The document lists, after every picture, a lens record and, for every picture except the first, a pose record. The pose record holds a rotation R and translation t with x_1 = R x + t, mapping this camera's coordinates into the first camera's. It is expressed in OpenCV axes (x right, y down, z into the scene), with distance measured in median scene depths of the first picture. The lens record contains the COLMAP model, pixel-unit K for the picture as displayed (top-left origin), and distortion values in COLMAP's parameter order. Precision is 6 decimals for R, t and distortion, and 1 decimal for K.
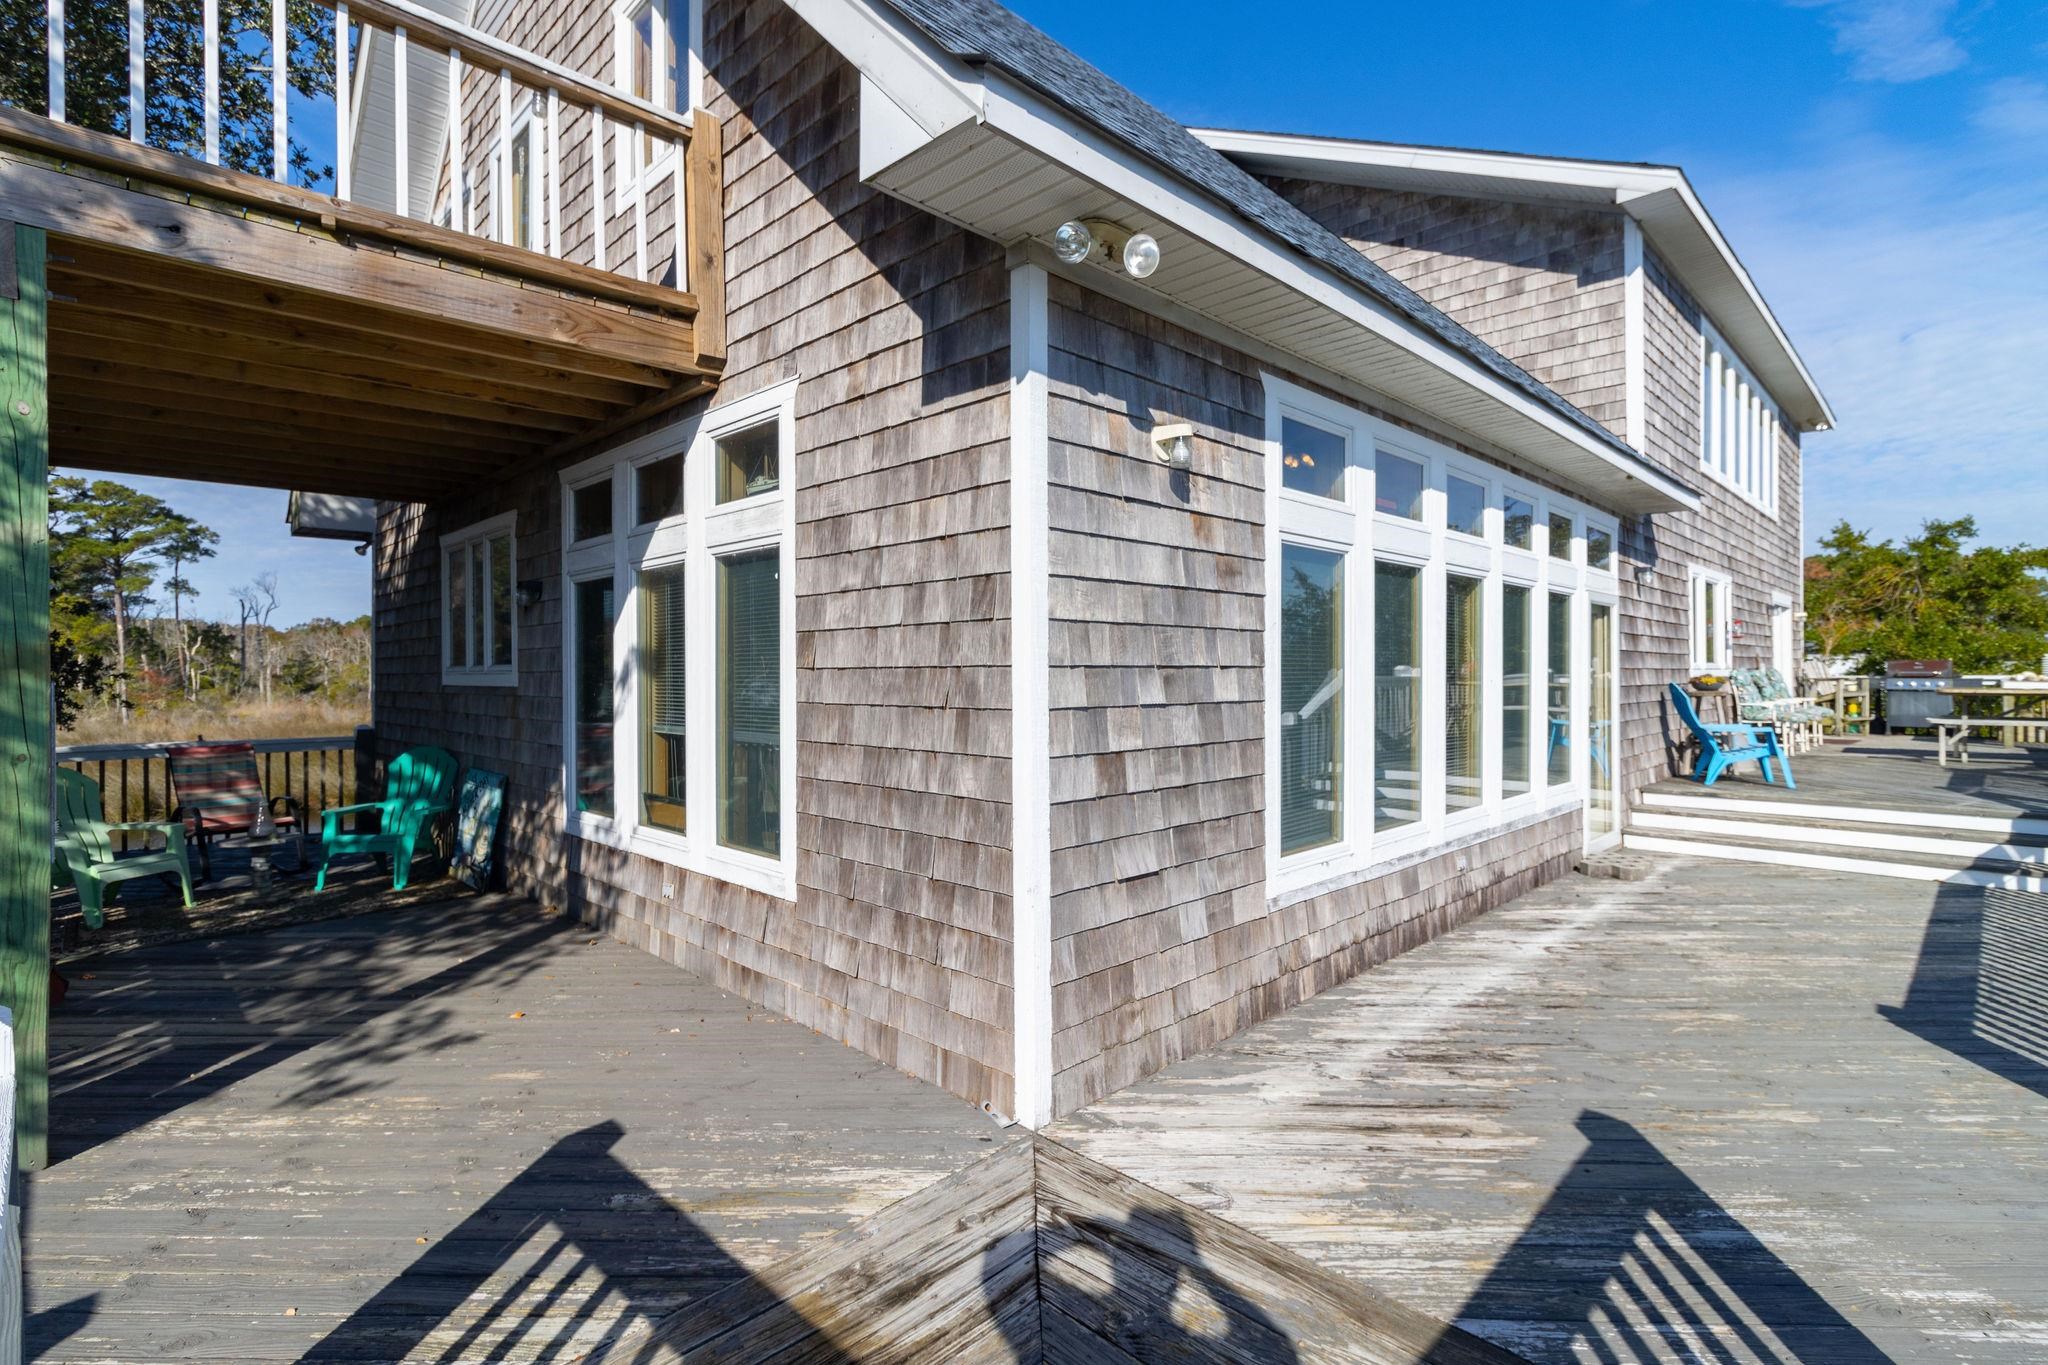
lens RADIAL K [[947.2, 0, 1019.7], [0, 947.2, 671.8], [0, 0, 1]] dist [0.008649, -0.001440]
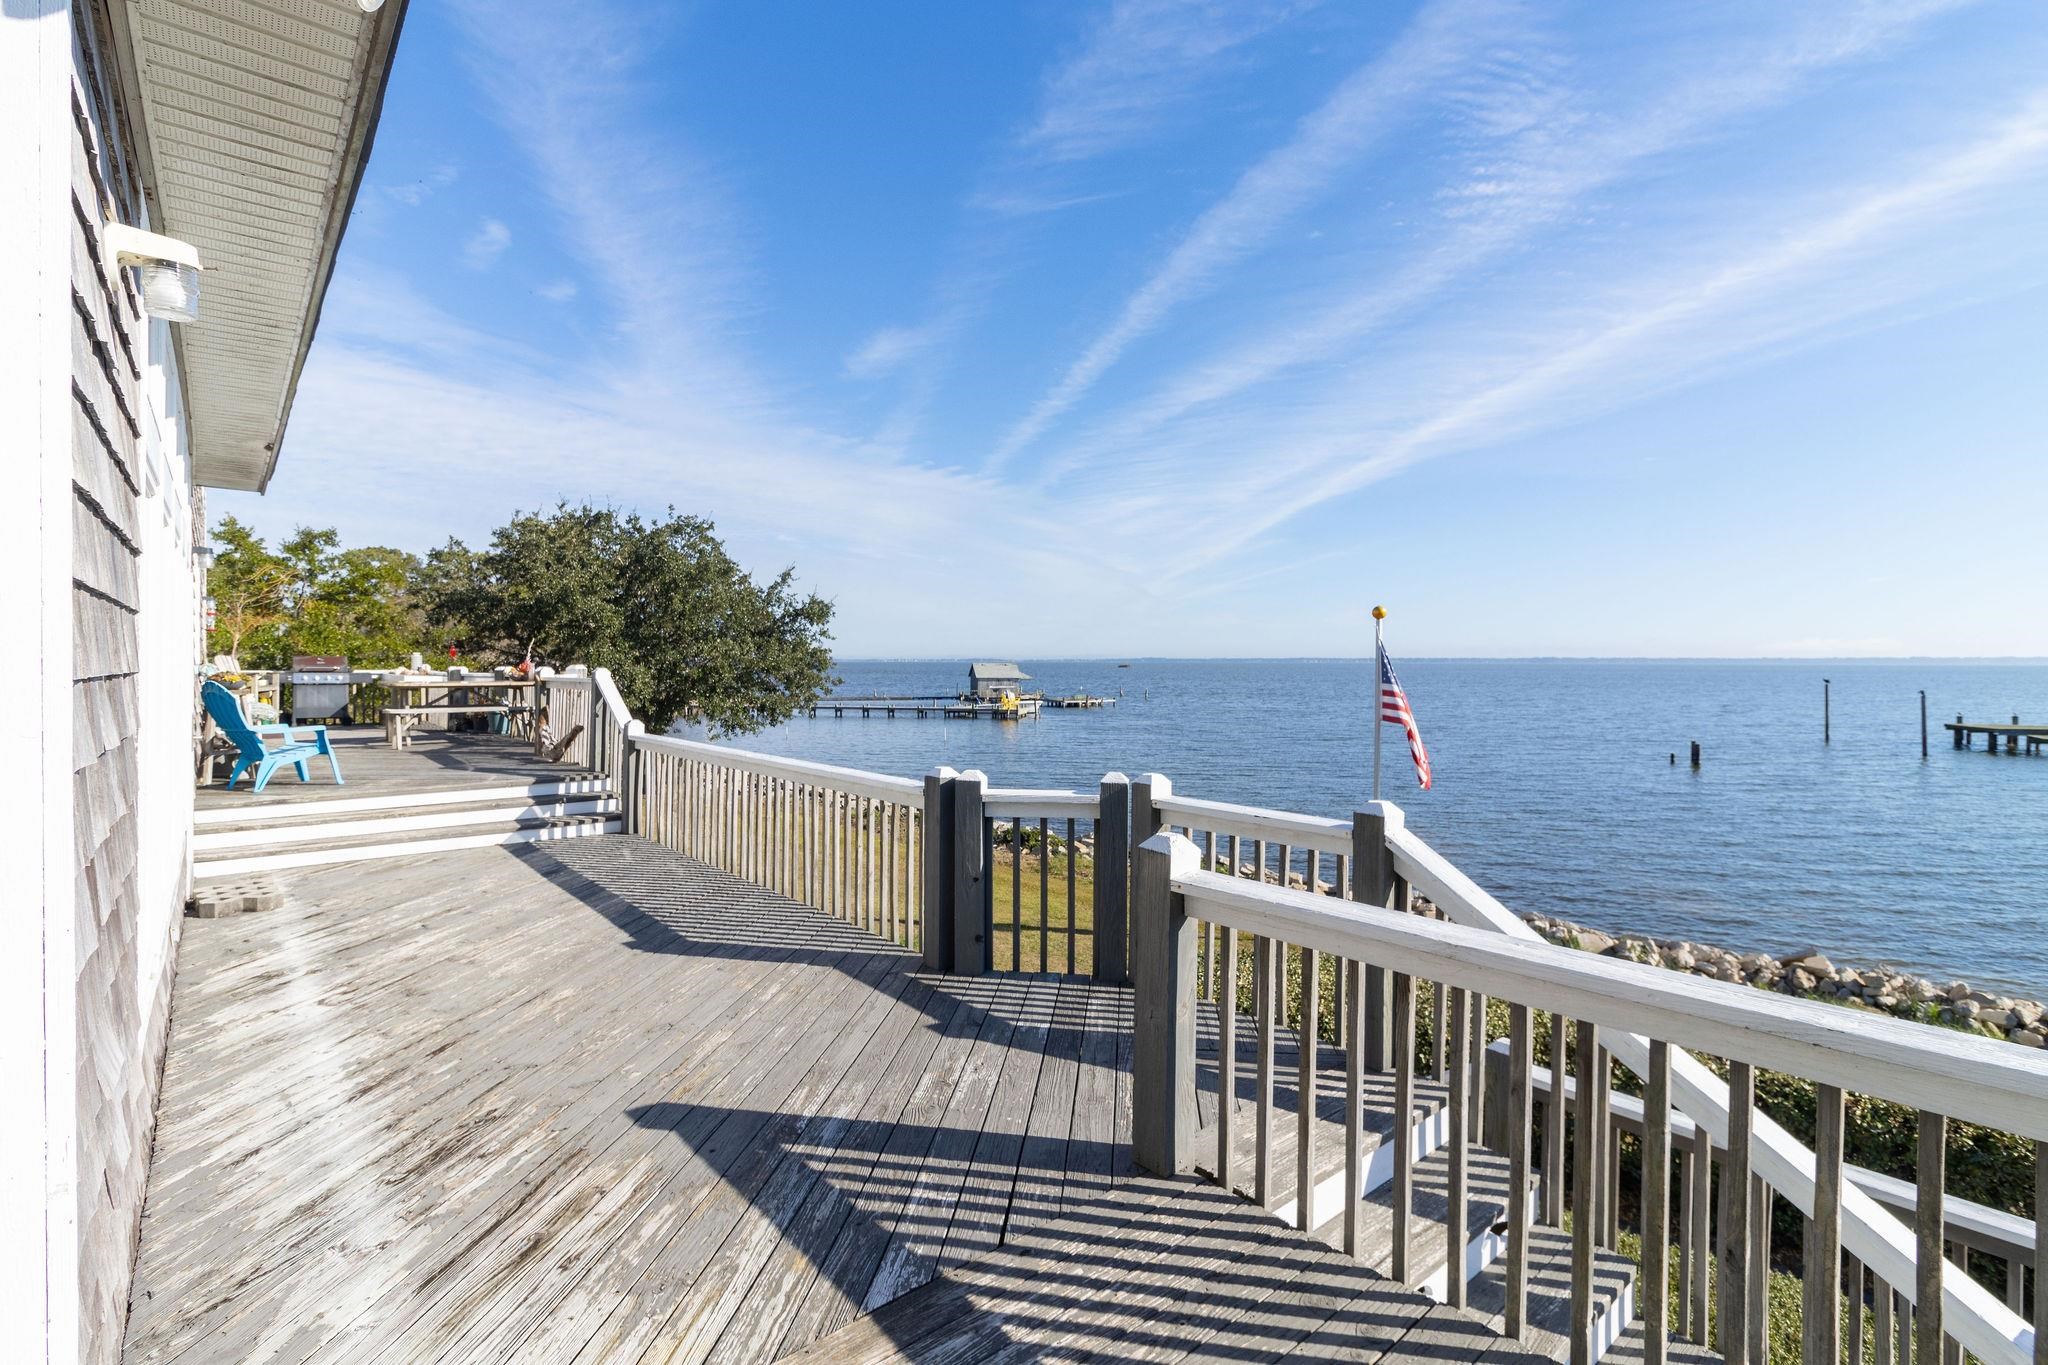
lens RADIAL K [[947.2, 0, 1029.7], [0, 947.2, 670.5], [0, 0, 1]] dist [0.008649, -0.001440]
pose [[0.074185, -0.000106, 0.997244, -0.109555], [-0.008232, 0.999966, 0.000718, -0.004130], [-0.997211, -0.008262, 0.074182, 0.143756]]
